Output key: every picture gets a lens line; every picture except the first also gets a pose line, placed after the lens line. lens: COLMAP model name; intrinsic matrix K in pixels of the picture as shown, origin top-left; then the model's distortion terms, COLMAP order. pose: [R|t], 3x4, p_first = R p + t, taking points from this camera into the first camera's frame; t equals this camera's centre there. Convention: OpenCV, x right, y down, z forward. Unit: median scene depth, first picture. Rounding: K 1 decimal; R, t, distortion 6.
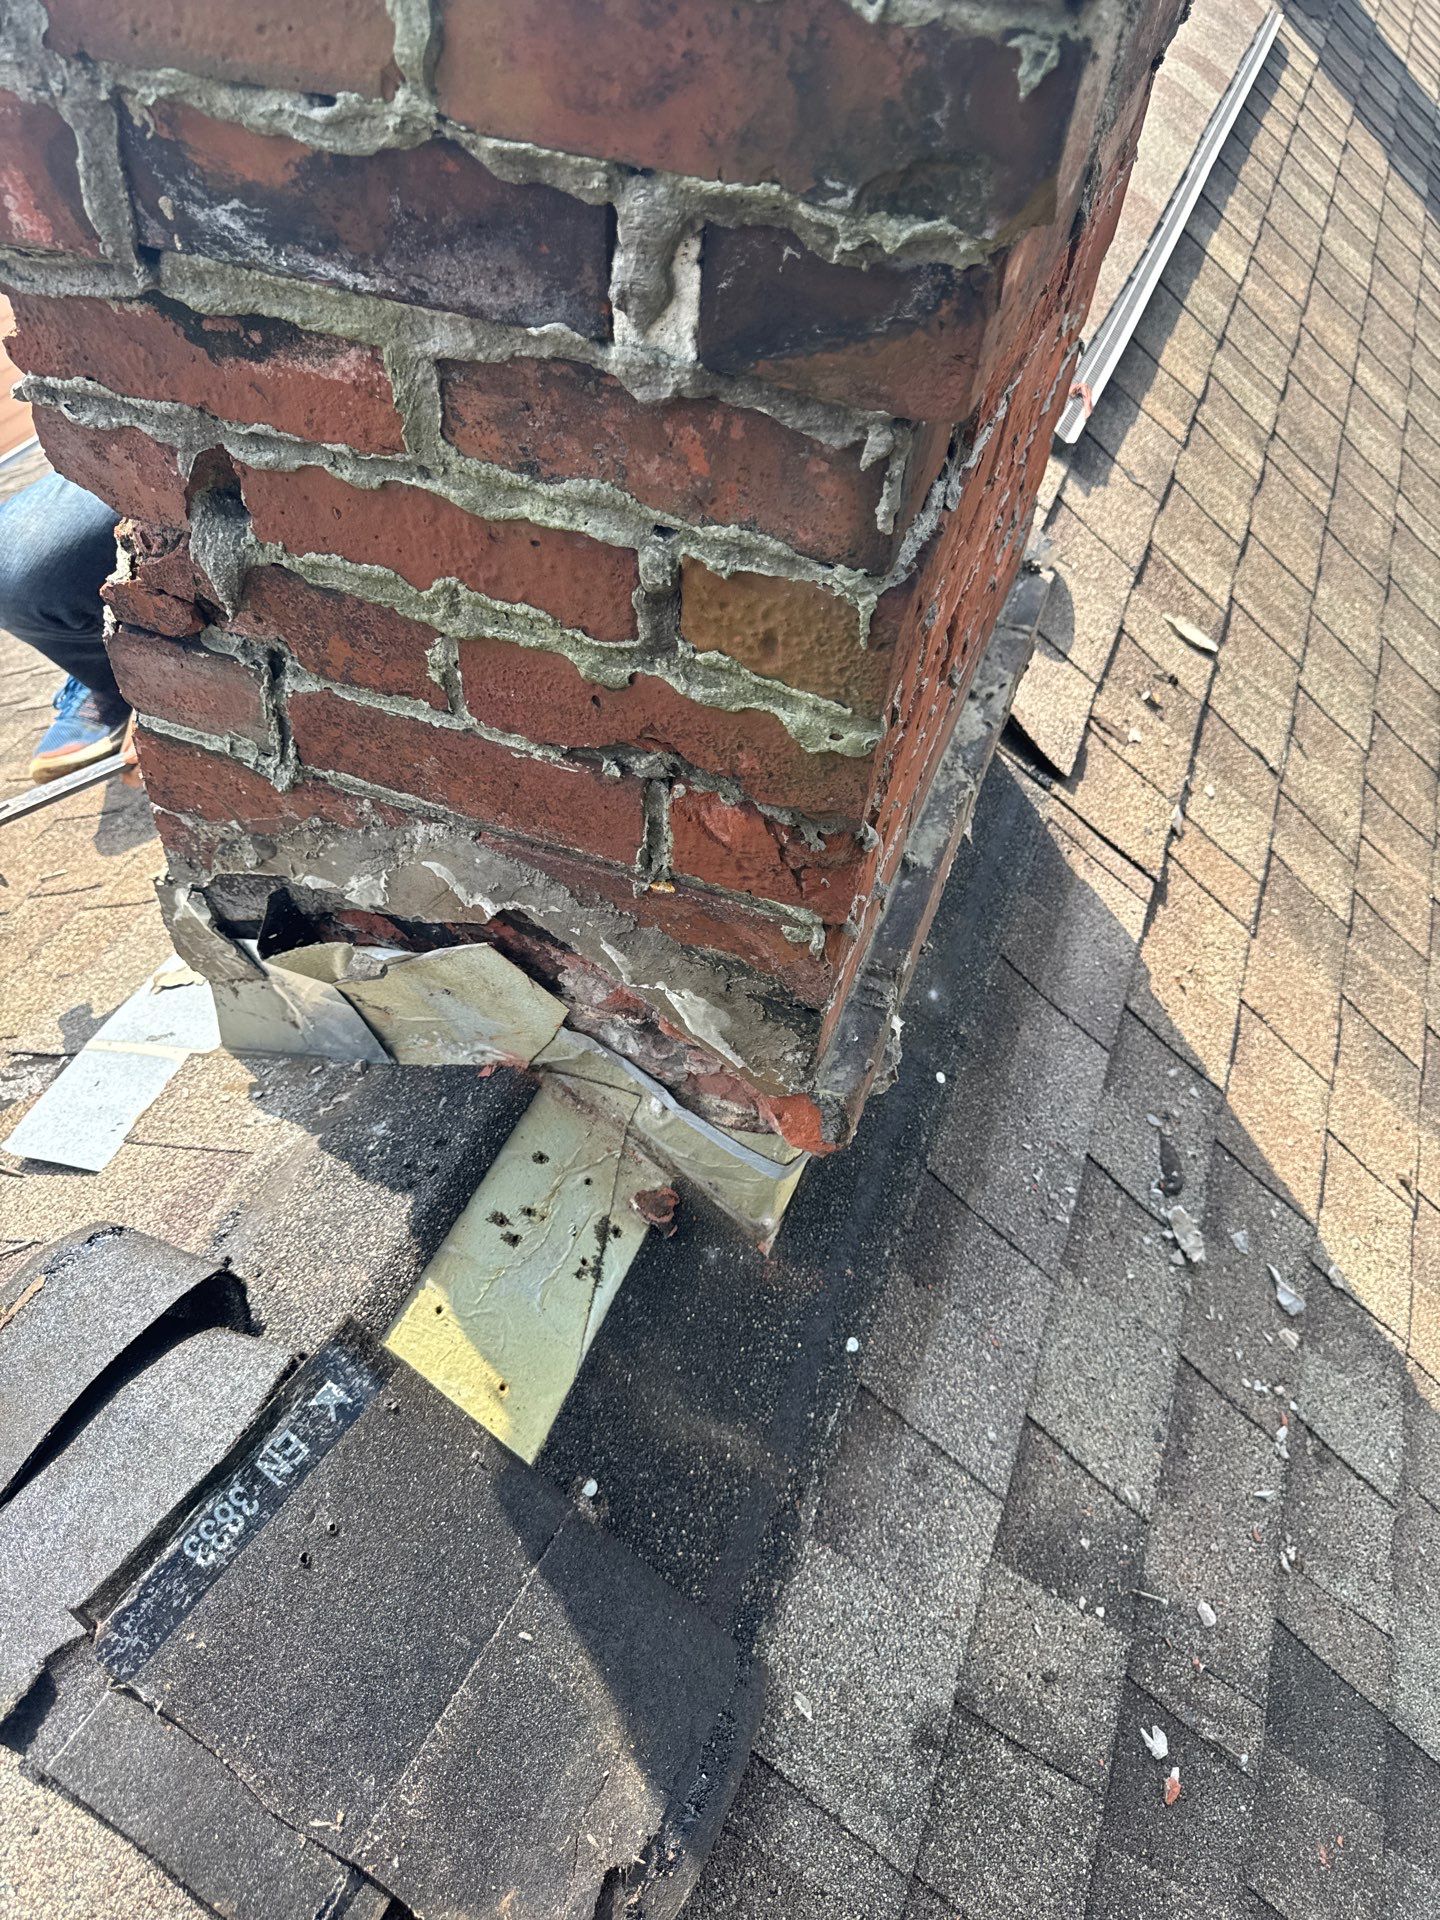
lens RADIAL K [[1379.7, 0, 727.6], [0, 1379.7, 954.7], [0, 0, 1]] dist [-0.002434, -0.004588]
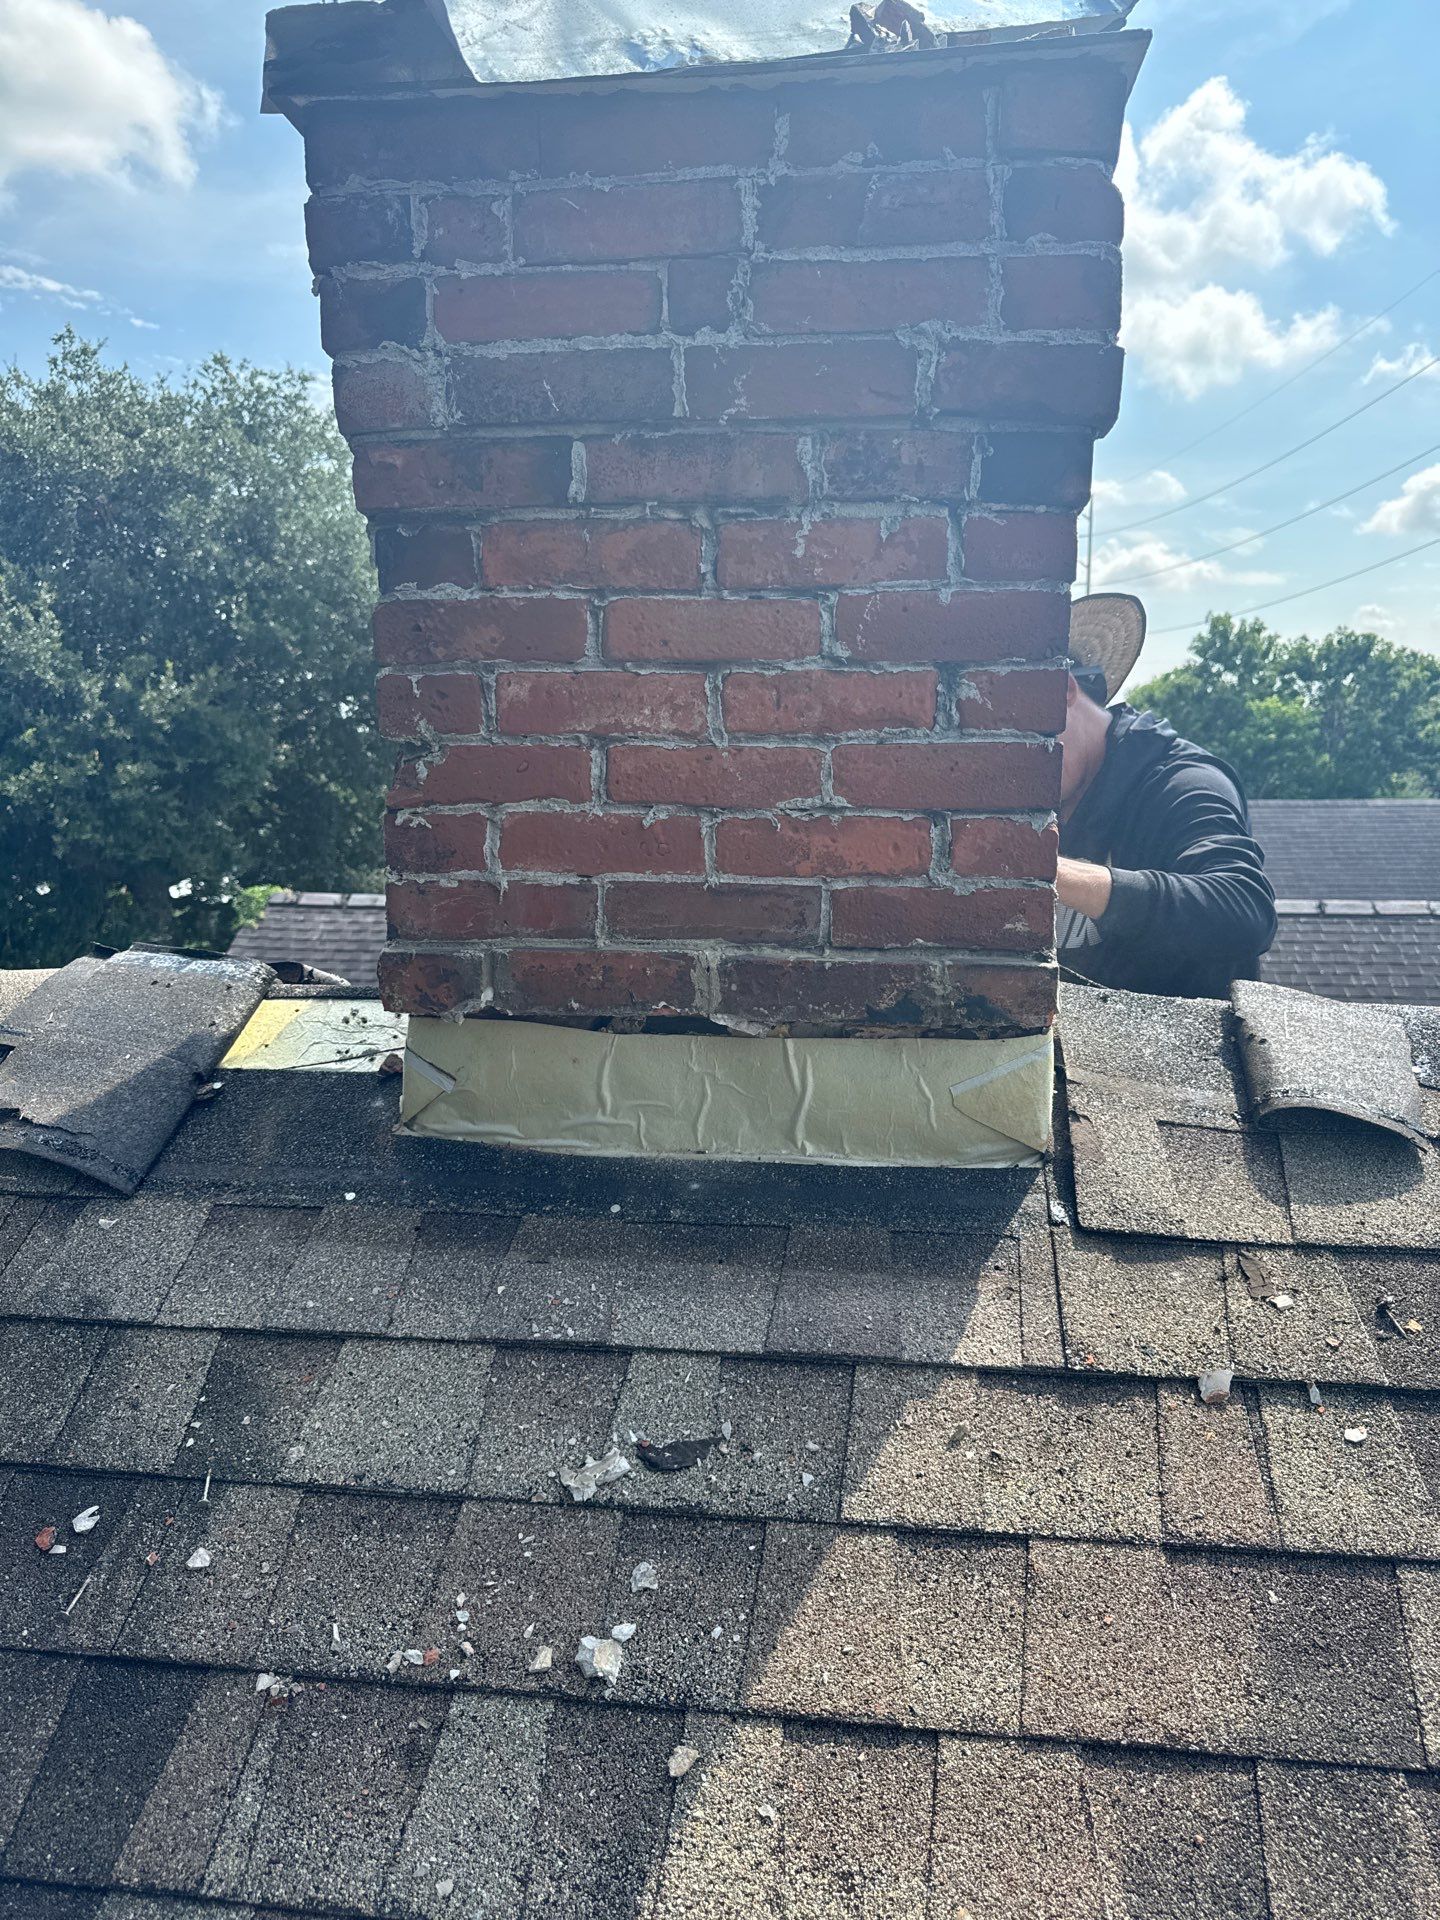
lens RADIAL K [[1406.4, 0, 720.0], [0, 1406.4, 960.0], [0, 0, 1]] dist [-0.003151, 0.003771]
pose [[0.232756, 0.054324, -0.971017, 1.832551], [-0.704037, 0.698219, -0.129698, 0.048883], [0.670937, 0.713820, 0.200761, 0.958766]]
